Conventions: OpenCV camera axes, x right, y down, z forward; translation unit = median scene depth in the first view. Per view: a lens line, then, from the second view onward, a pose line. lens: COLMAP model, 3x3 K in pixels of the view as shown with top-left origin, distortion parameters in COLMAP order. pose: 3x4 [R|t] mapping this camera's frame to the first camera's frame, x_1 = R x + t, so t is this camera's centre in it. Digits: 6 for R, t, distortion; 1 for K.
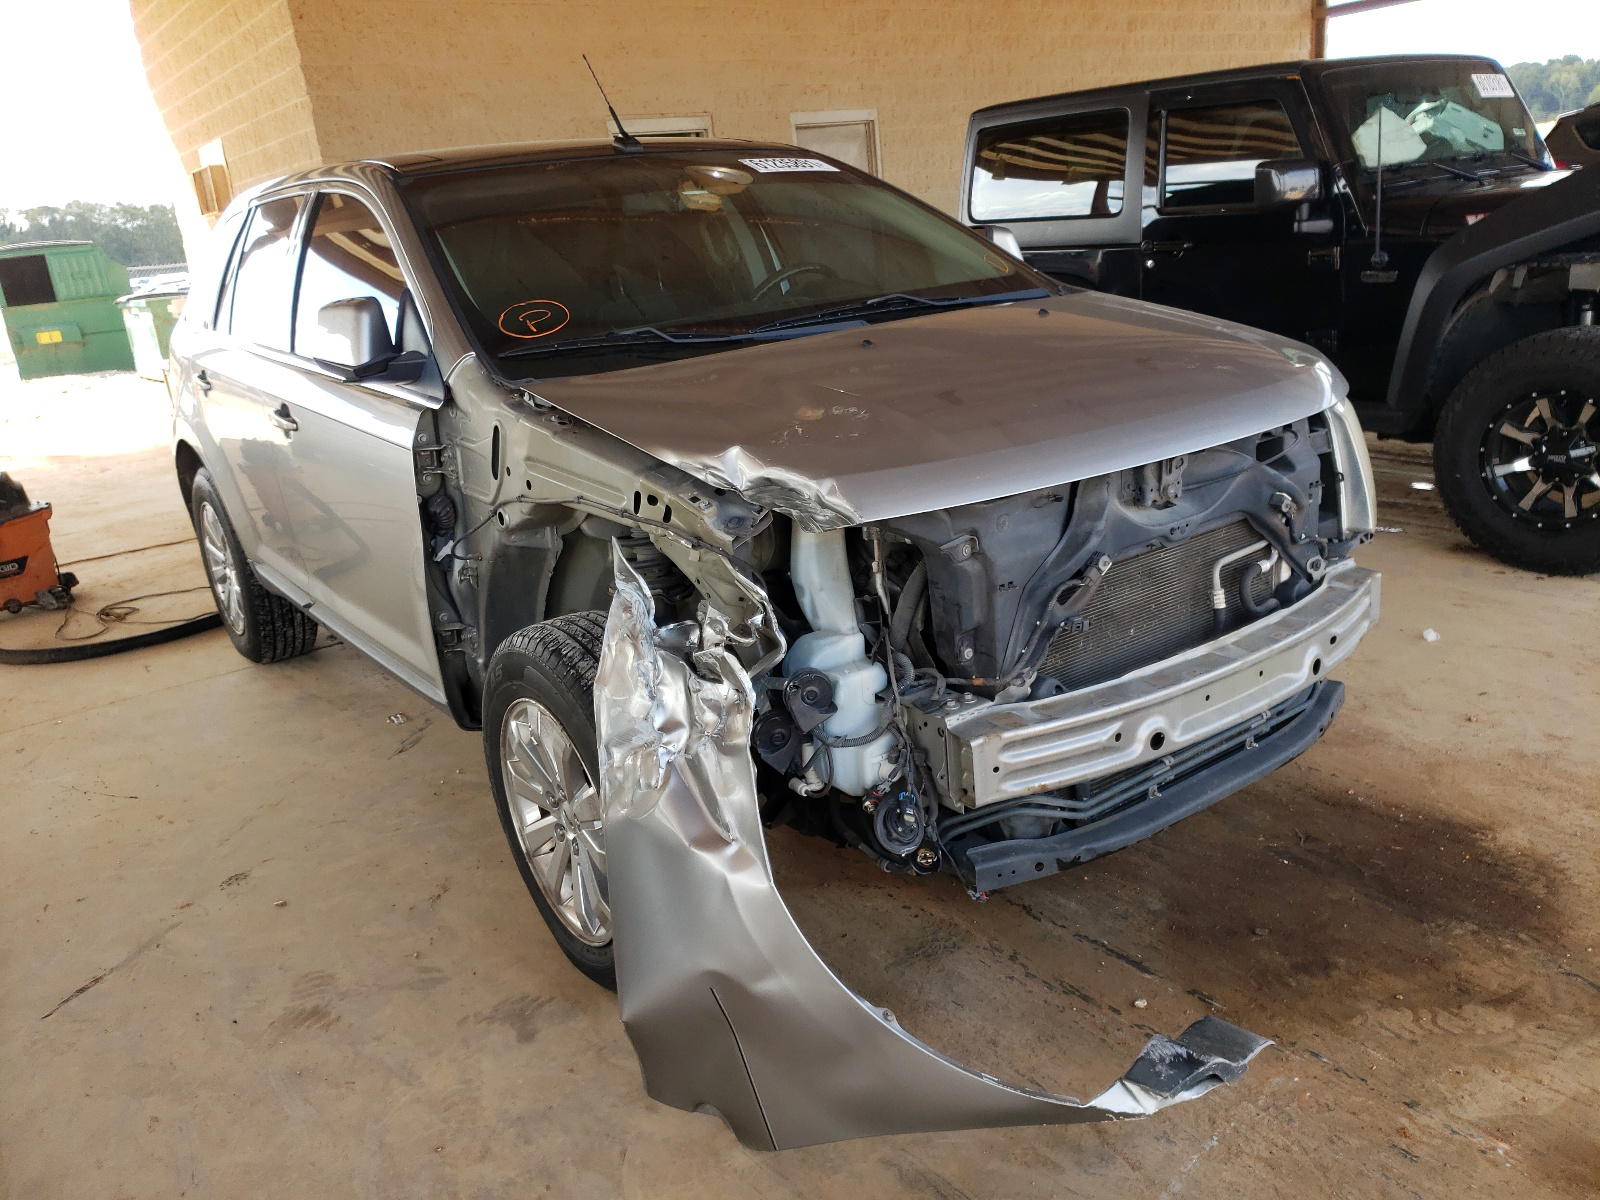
lens RADIAL K [[1233.7, 0, 805.0], [0, 1233.7, 607.7], [0, 0, 1]] dist [0.011756, 0.002632]
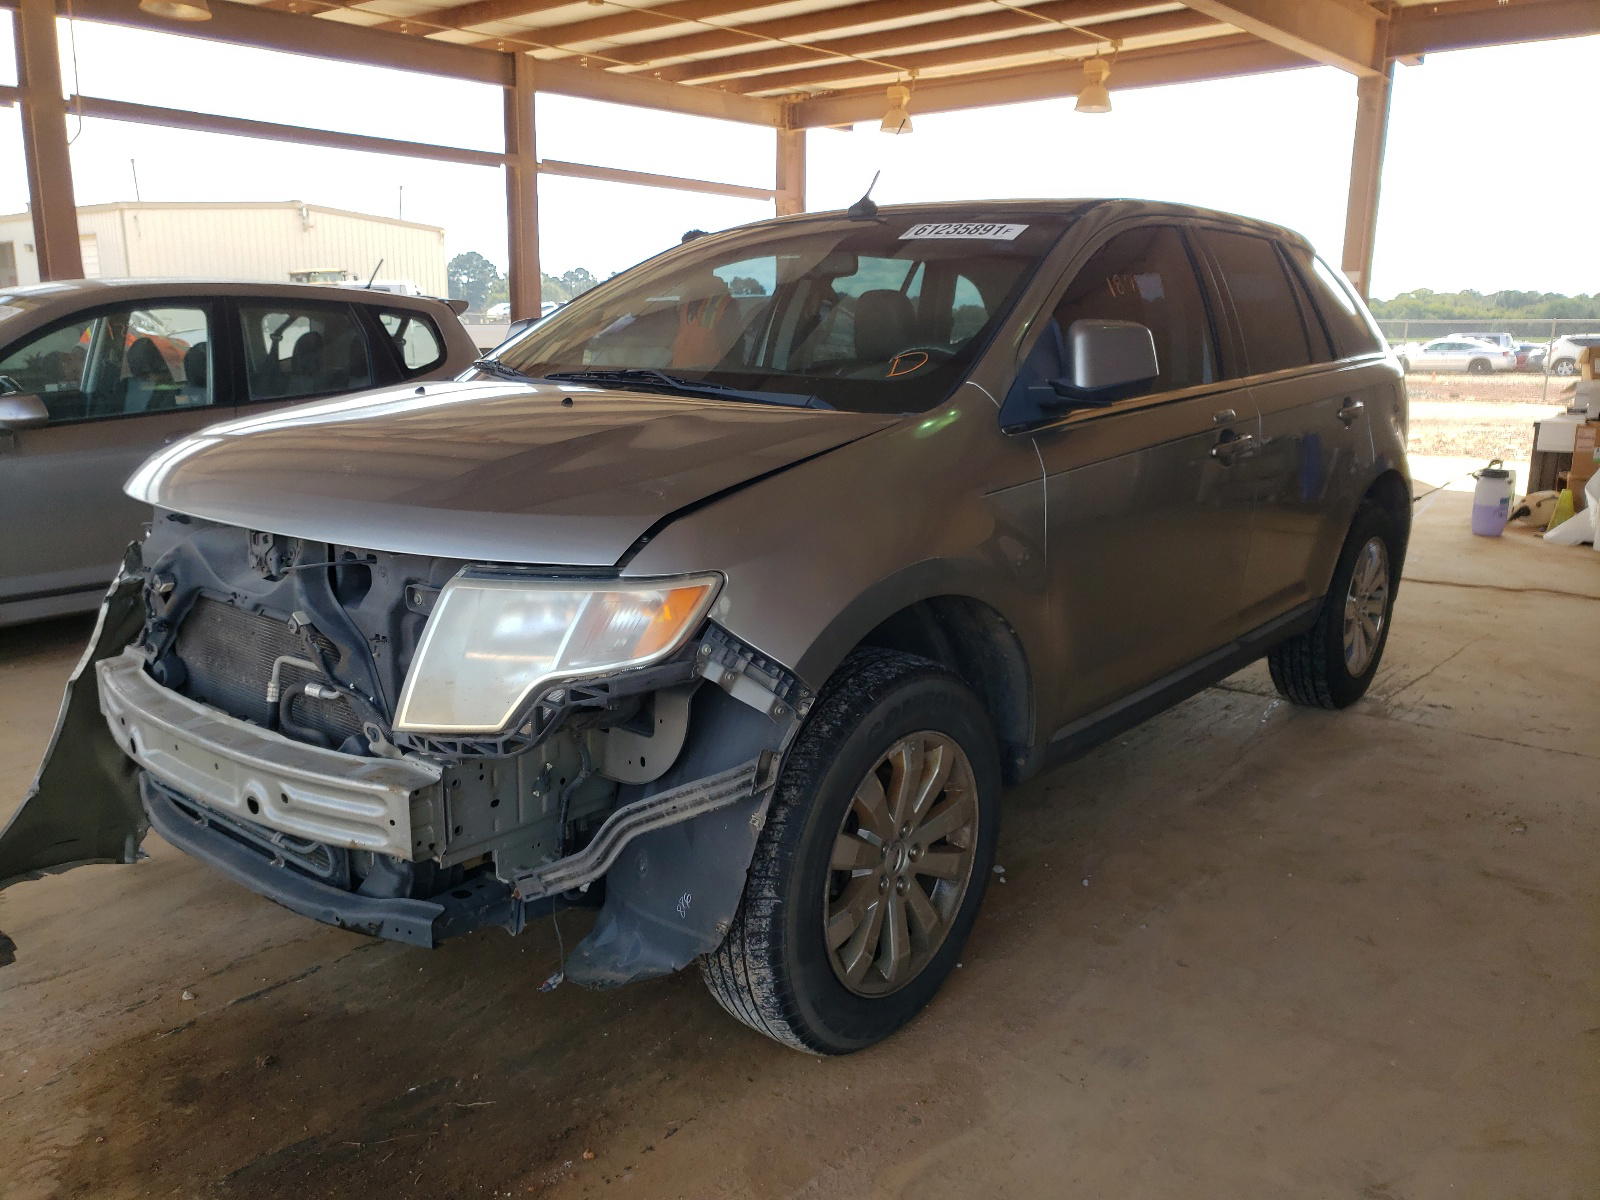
lens RADIAL K [[1233.7, 0, 806.8], [0, 1233.7, 594.8], [0, 0, 1]] dist [0.011756, 0.002632]
pose [[0.210306, 0.276666, -0.937671, 1.304568], [-0.313797, 0.927475, 0.203278, -0.403136], [0.925907, 0.251487, 0.281871, 1.091025]]
